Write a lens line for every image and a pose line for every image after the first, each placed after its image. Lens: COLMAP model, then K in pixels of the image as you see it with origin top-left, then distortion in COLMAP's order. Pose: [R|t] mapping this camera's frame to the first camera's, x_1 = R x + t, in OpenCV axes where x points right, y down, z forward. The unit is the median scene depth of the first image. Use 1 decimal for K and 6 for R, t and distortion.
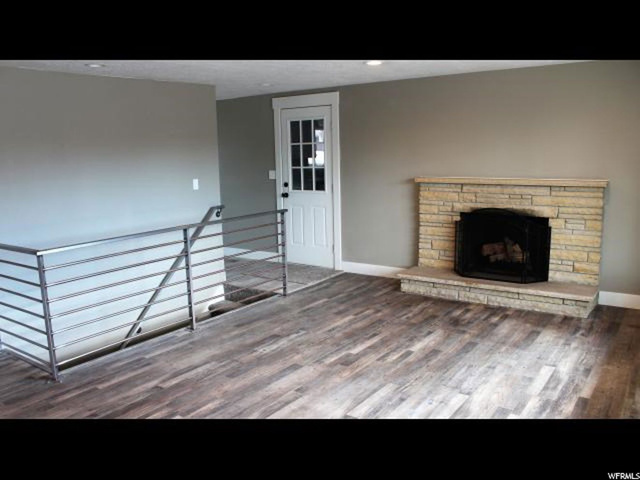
lens RADIAL K [[543.4, 0, 315.2], [0, 543.4, 242.0], [0, 0, 1]] dist [-0.157695, 0.150781]
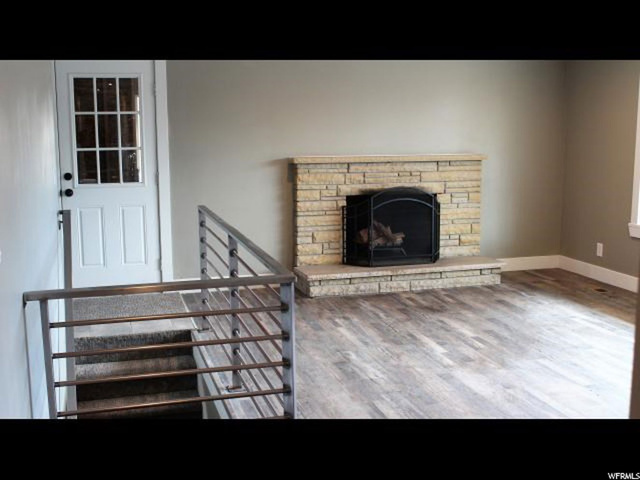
lens RADIAL K [[764.4, 0, 320.0], [0, 764.4, 240.0], [0, 0, 1]] dist [-0.066127, -0.002248]
pose [[0.608866, -0.100455, 0.786887, -0.791787], [0.123002, 0.991908, 0.031453, -0.030810], [-0.783679, 0.077638, 0.616295, 0.296882]]
